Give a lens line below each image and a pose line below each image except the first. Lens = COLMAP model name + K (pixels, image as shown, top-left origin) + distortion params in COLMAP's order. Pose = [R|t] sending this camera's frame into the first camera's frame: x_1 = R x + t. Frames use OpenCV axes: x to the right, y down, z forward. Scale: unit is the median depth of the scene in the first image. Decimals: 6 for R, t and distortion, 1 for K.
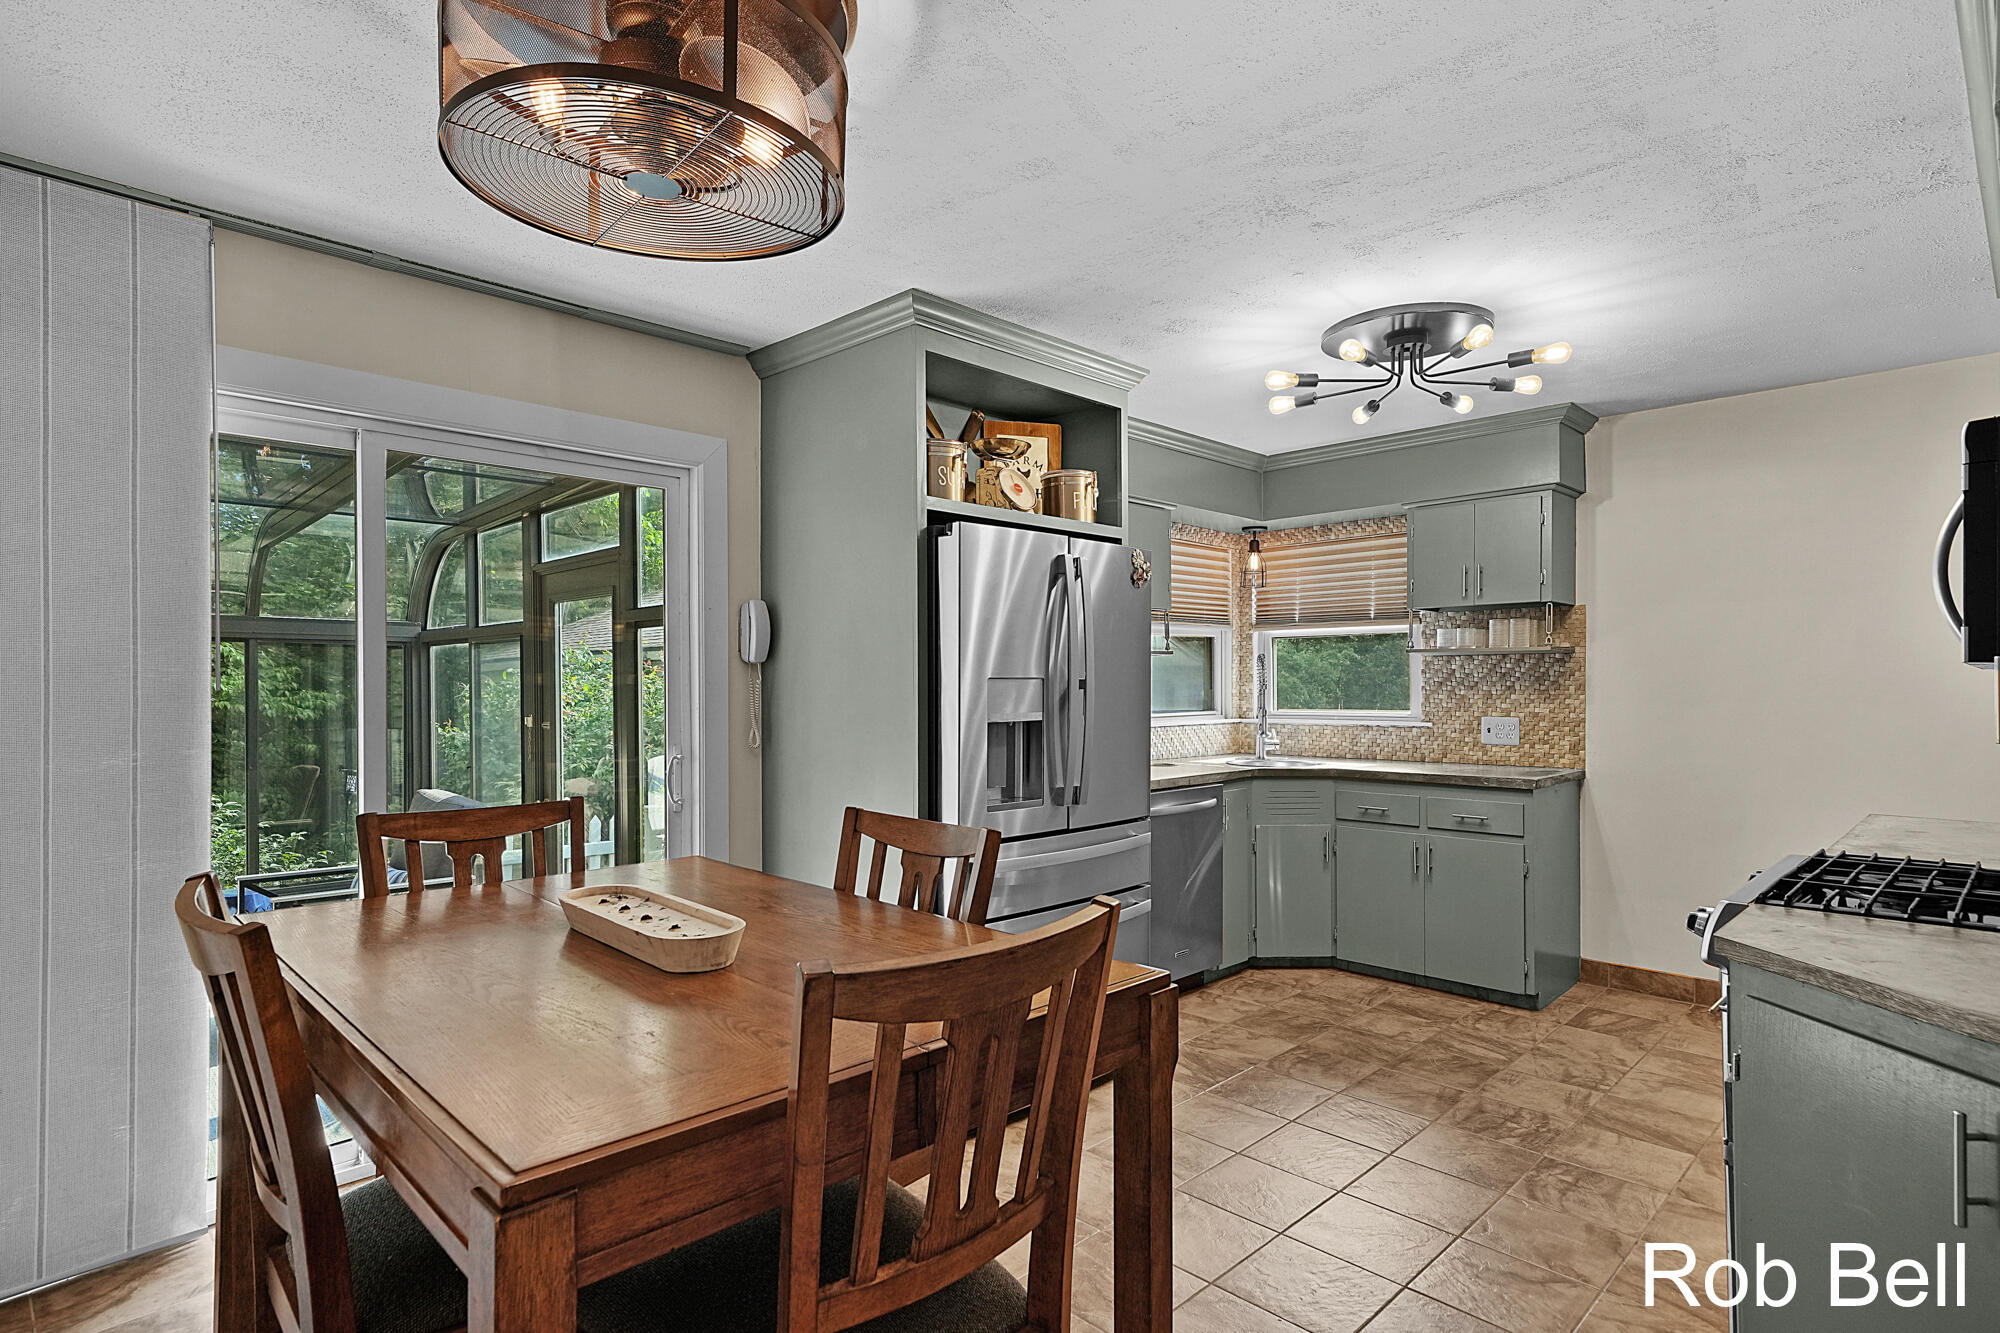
lens RADIAL K [[1041.9, 0, 995.0], [0, 1041.9, 678.7], [0, 0, 1]] dist [0.018708, -0.000402]
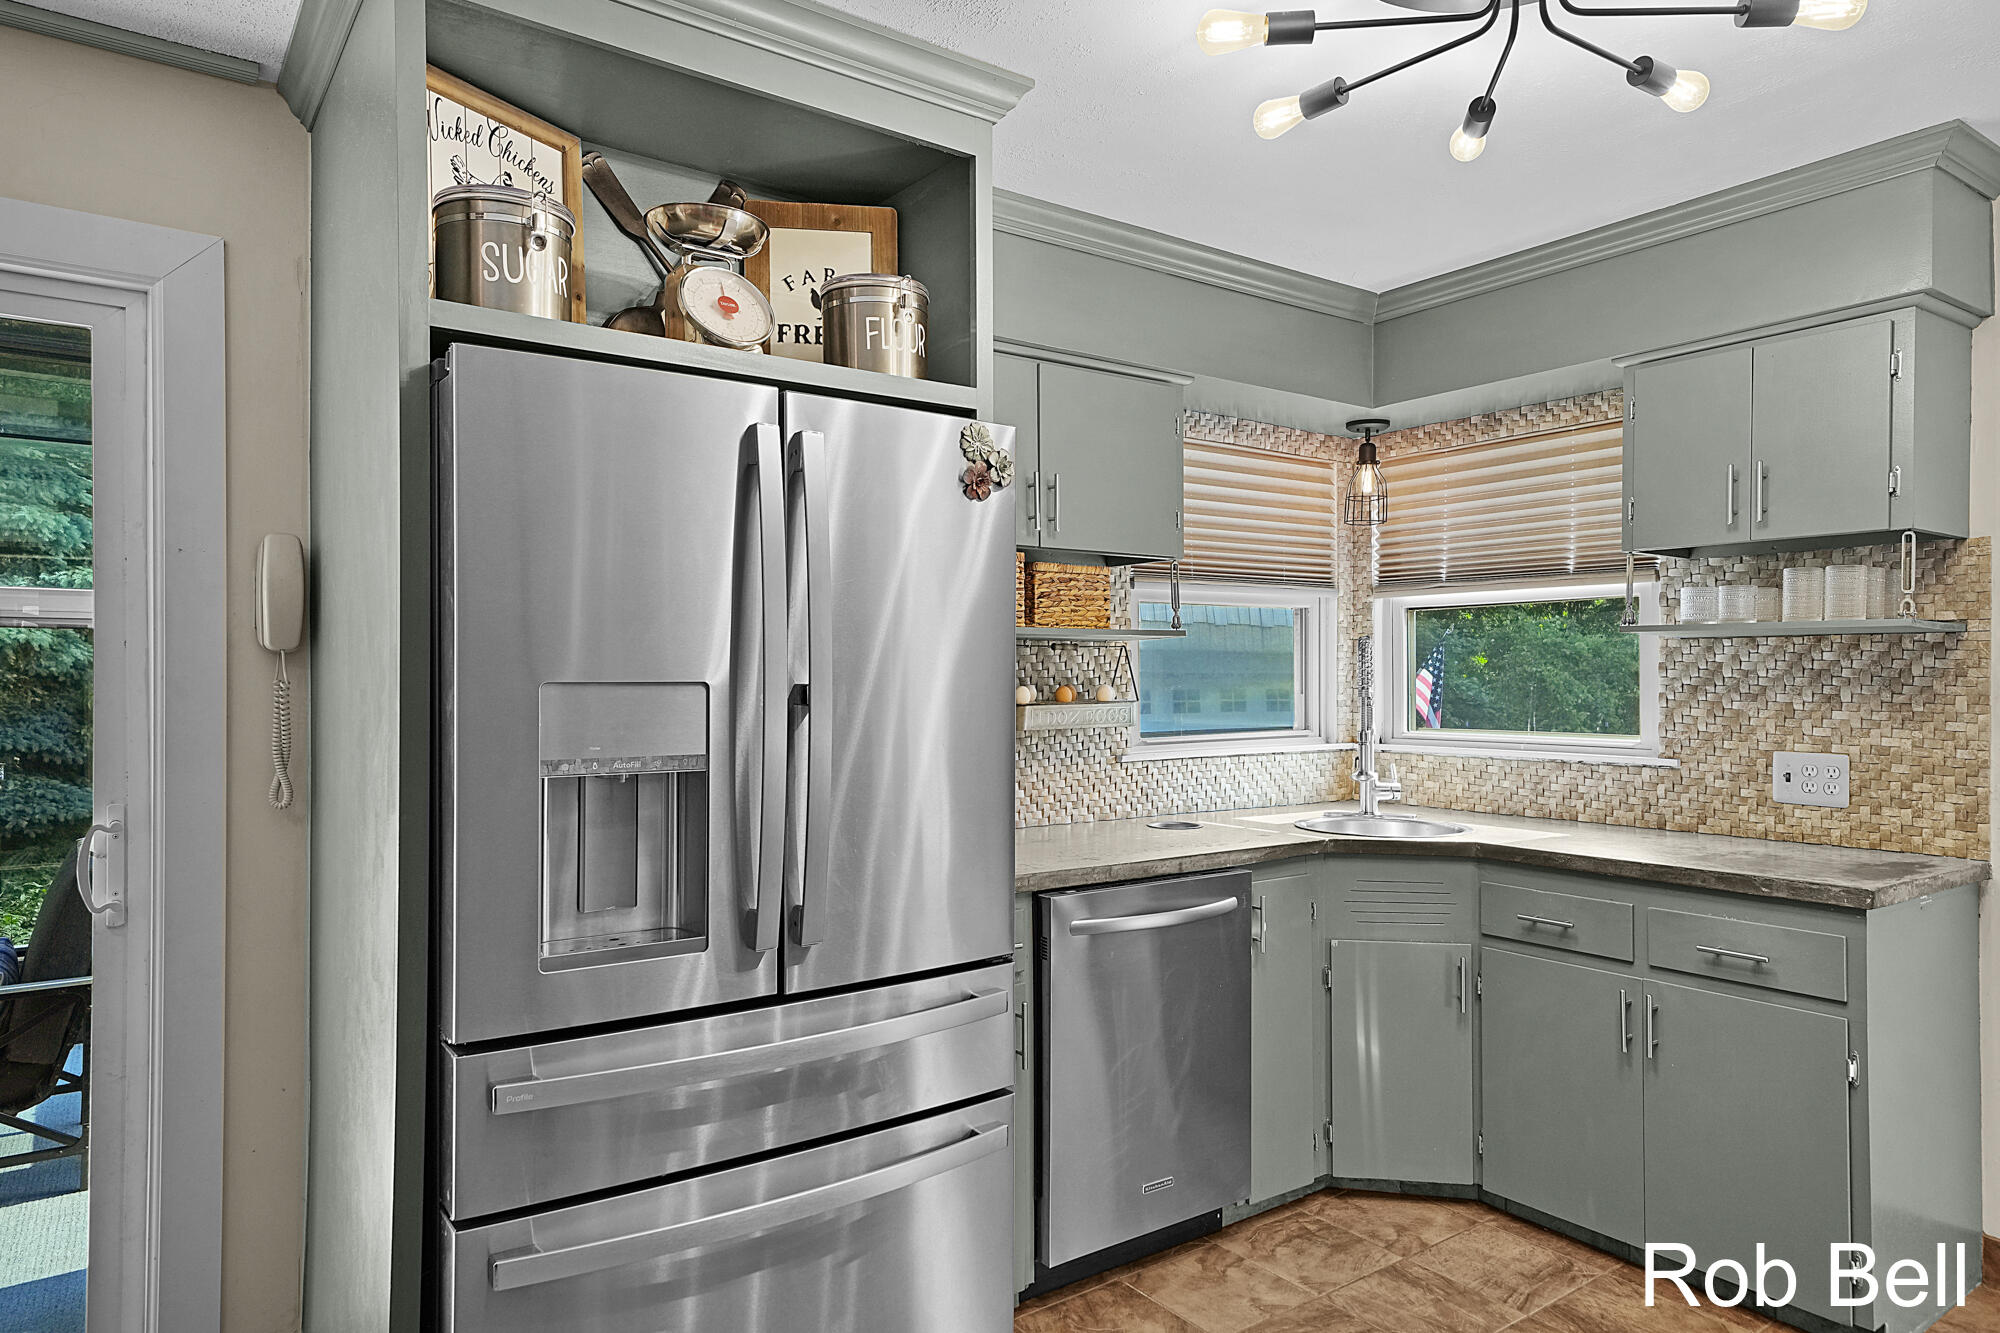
lens RADIAL K [[1252.9, 0, 1000.0], [0, 1252.9, 666.5], [0, 0, 1]] dist [0.022956, 0.002864]
pose [[0.987435, 0.002893, -0.158001, 0.181125], [-0.003262, 0.999993, -0.002079, -0.004756], [0.157994, 0.002568, 0.987437, 0.306178]]
